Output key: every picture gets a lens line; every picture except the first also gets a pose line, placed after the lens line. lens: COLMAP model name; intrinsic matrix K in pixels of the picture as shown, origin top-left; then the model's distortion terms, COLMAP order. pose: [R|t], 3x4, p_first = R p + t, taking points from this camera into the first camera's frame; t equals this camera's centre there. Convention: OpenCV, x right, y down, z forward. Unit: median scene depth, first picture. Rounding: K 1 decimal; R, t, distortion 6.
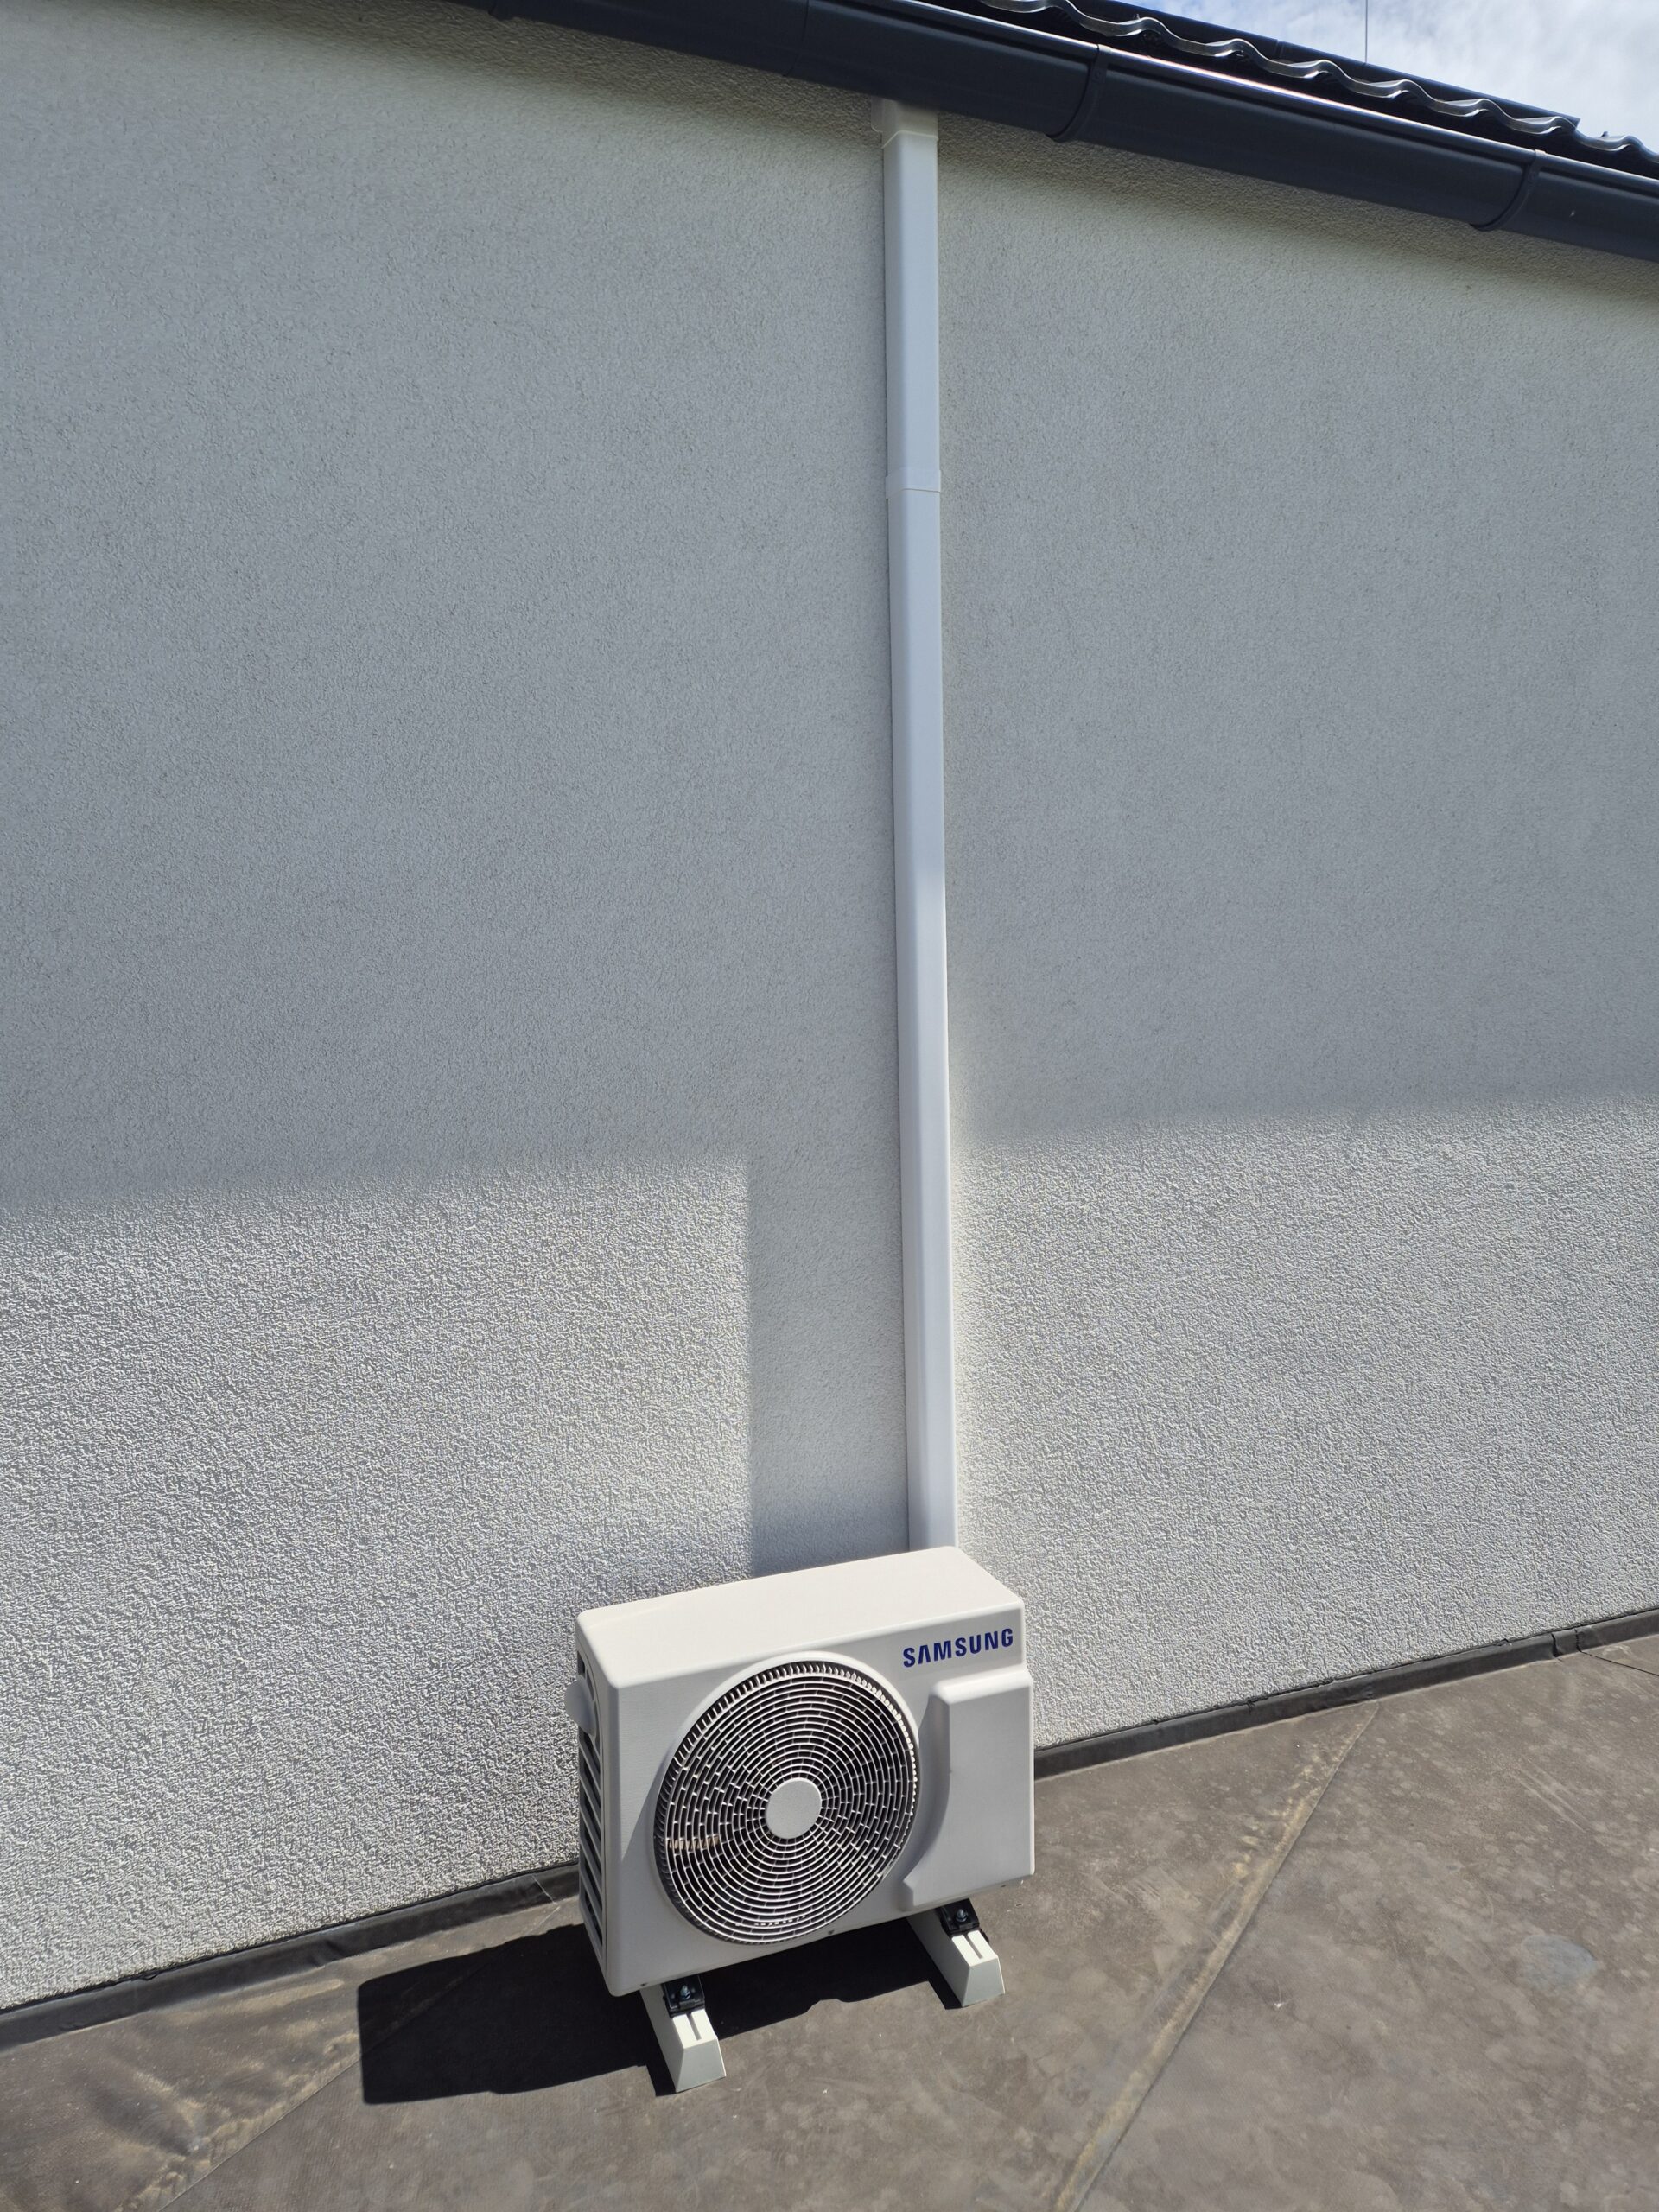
lens RADIAL K [[1452.3, 0, 829.3], [0, 1452.3, 1096.3], [0, 0, 1]] dist [0.046547, -0.019107]
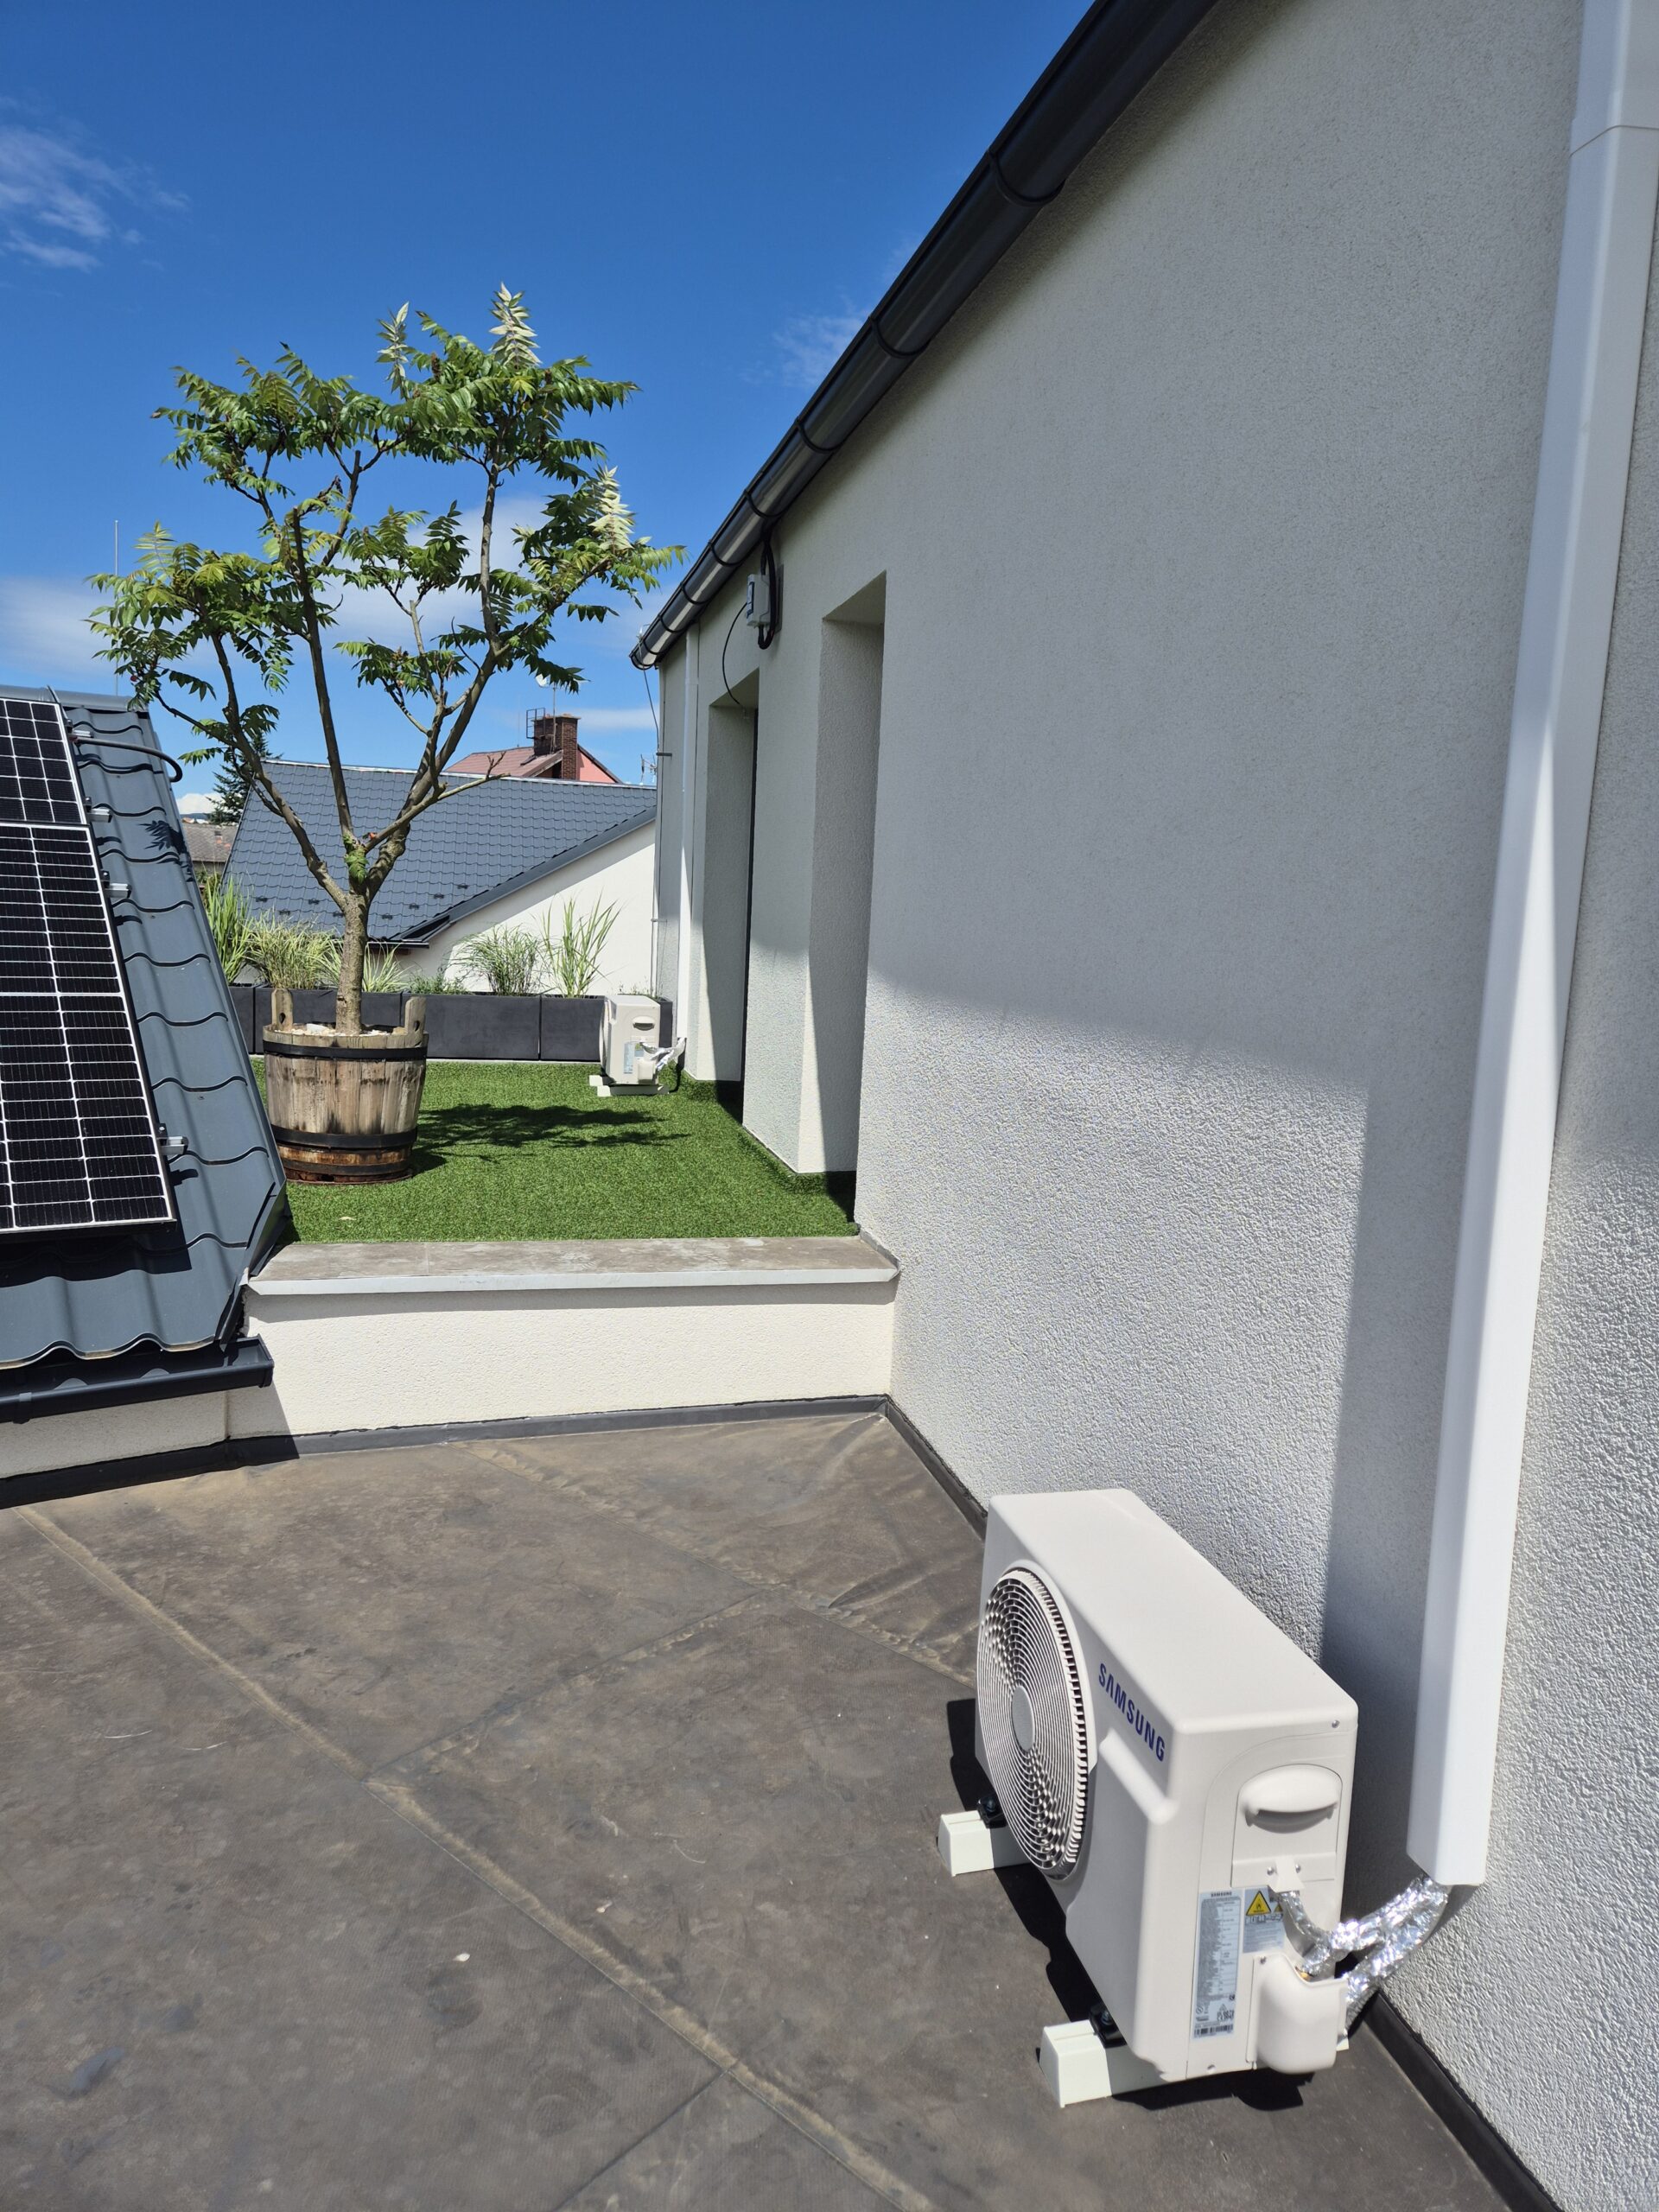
lens RADIAL K [[1452.3, 0, 835.4], [0, 1452.3, 1089.4], [0, 0, 1]] dist [0.046547, -0.019107]
pose [[-0.127980, 0.154010, -0.979746, 0.702298], [-0.104970, 0.980217, 0.167796, -0.074132], [0.986206, 0.124319, -0.109282, 0.716268]]
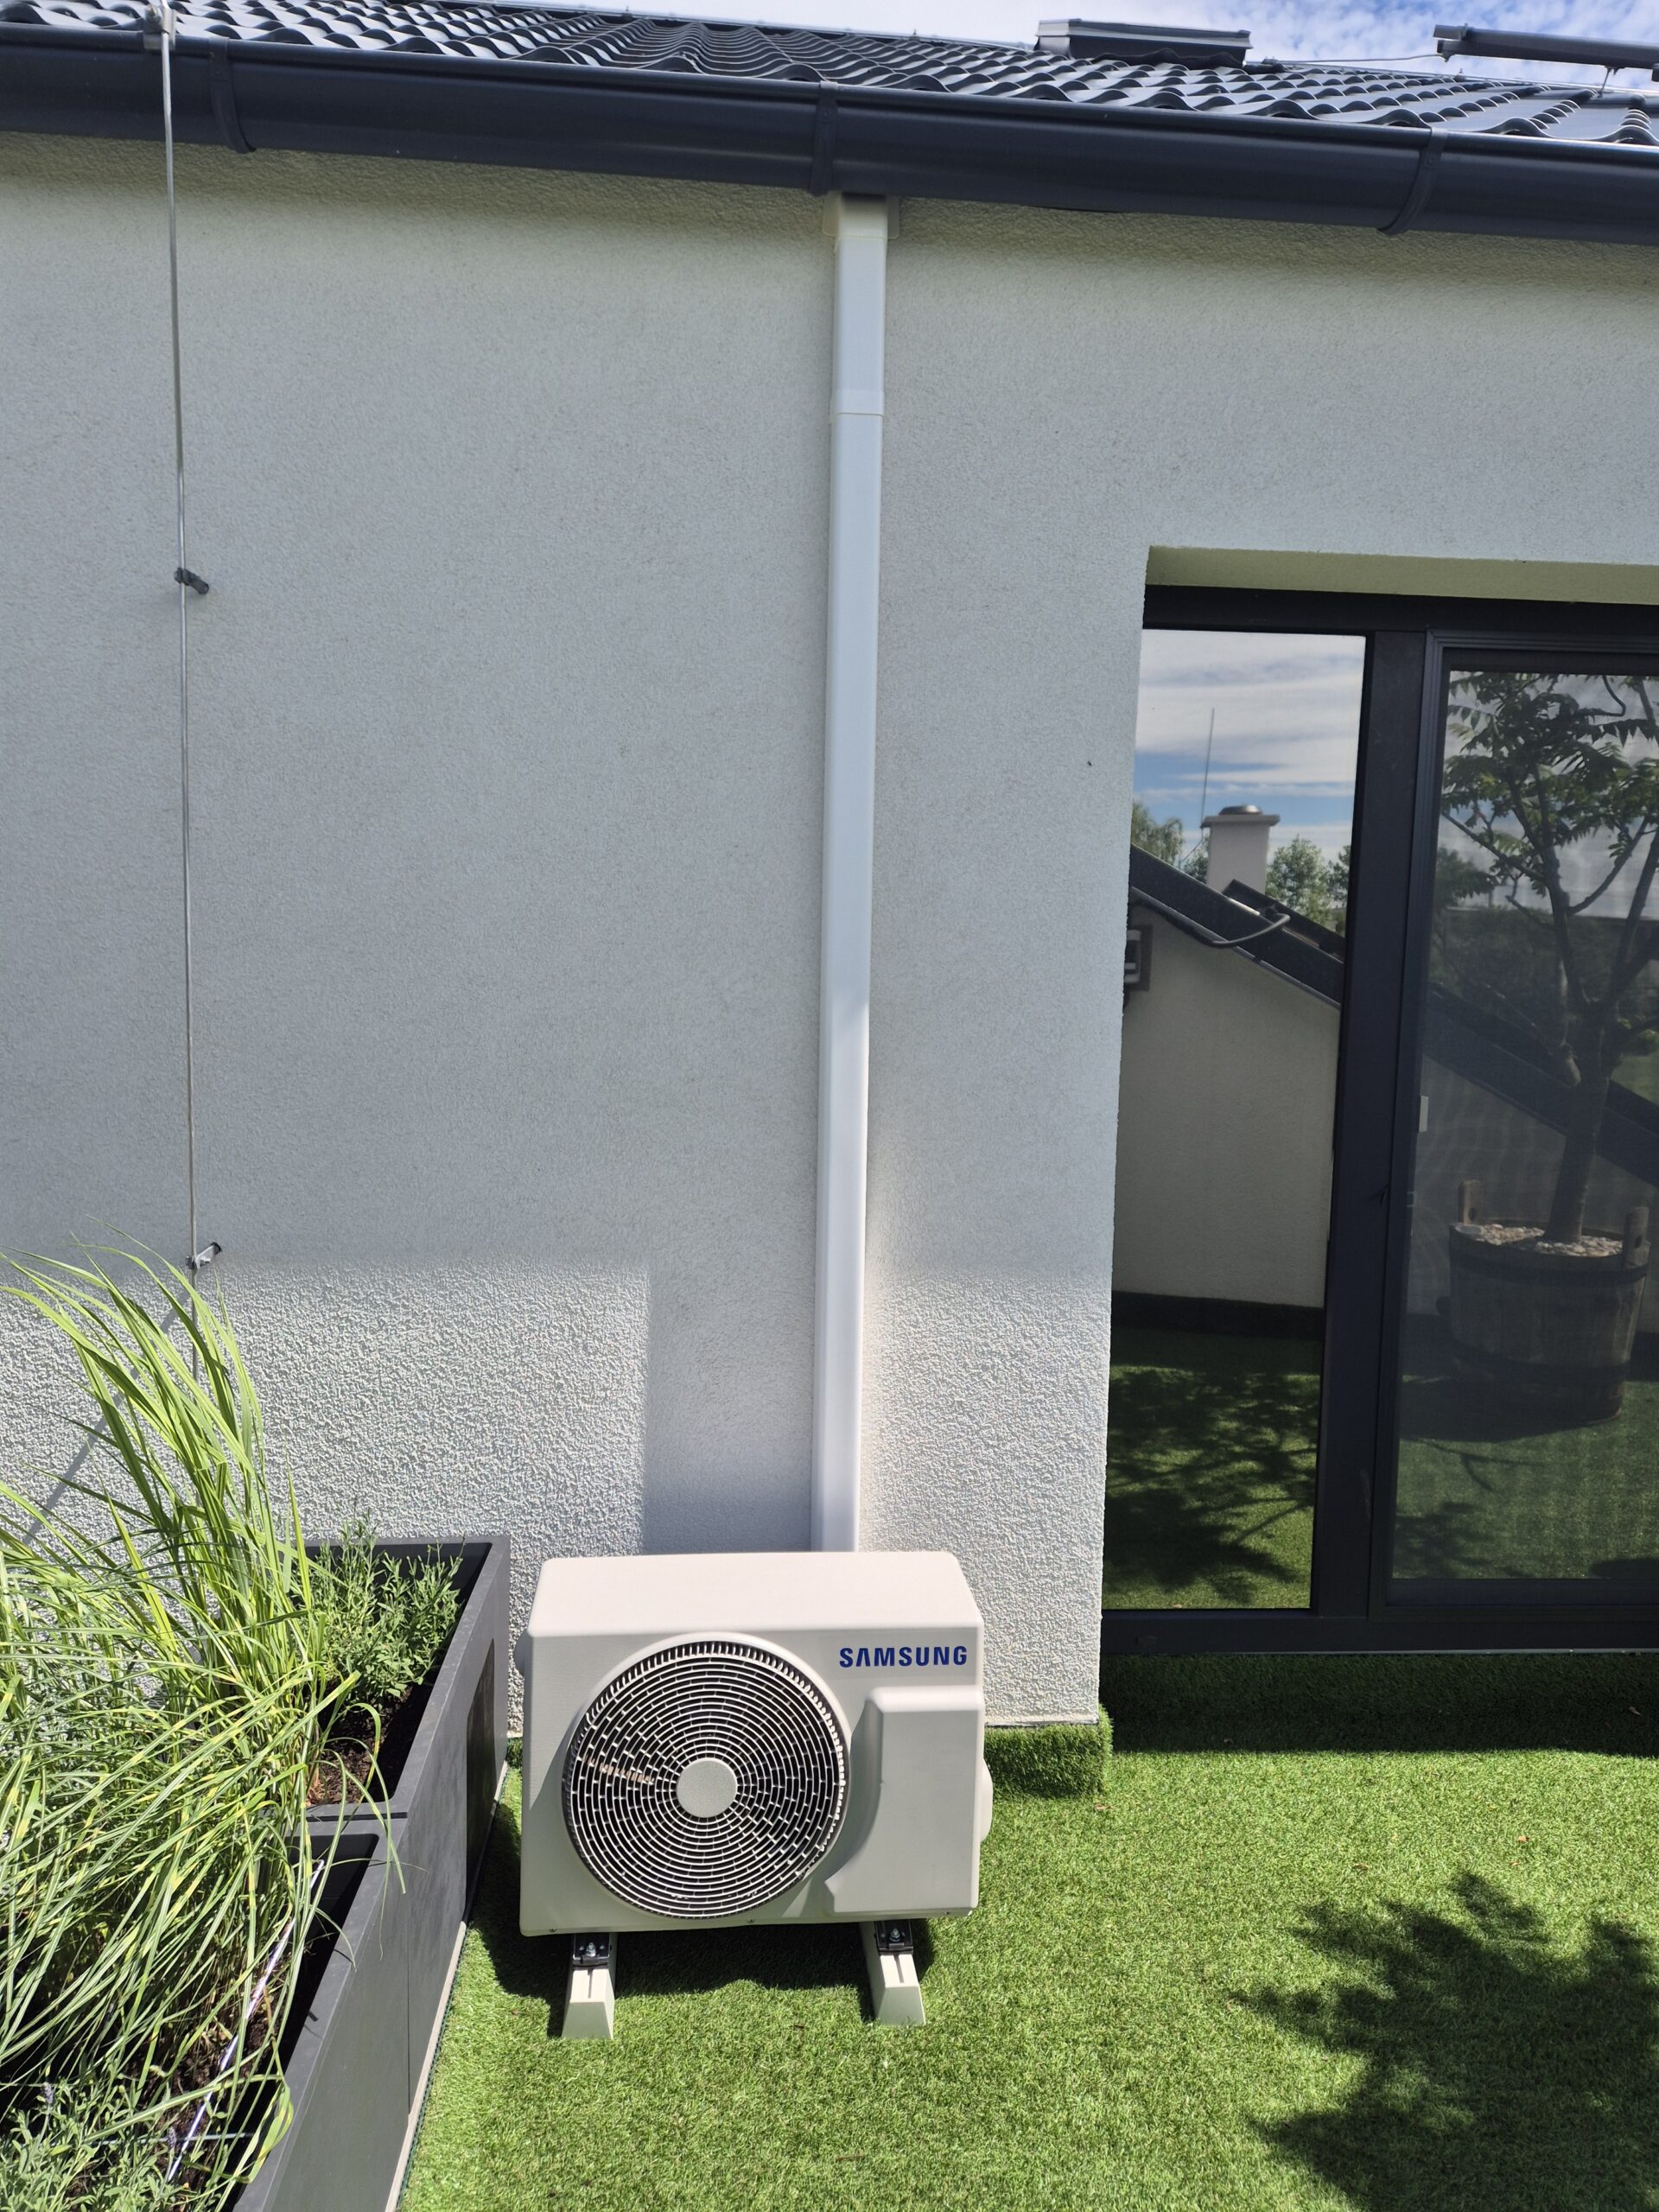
lens RADIAL K [[1452.3, 0, 848.1], [0, 1452.3, 1096.8], [0, 0, 1]] dist [0.046547, -0.019107]
pose [[0.962325, 0.080478, -0.259720, 0.281105], [-0.071847, 0.996507, 0.042574, -0.022605], [0.262239, -0.022310, 0.964745, 0.089155]]
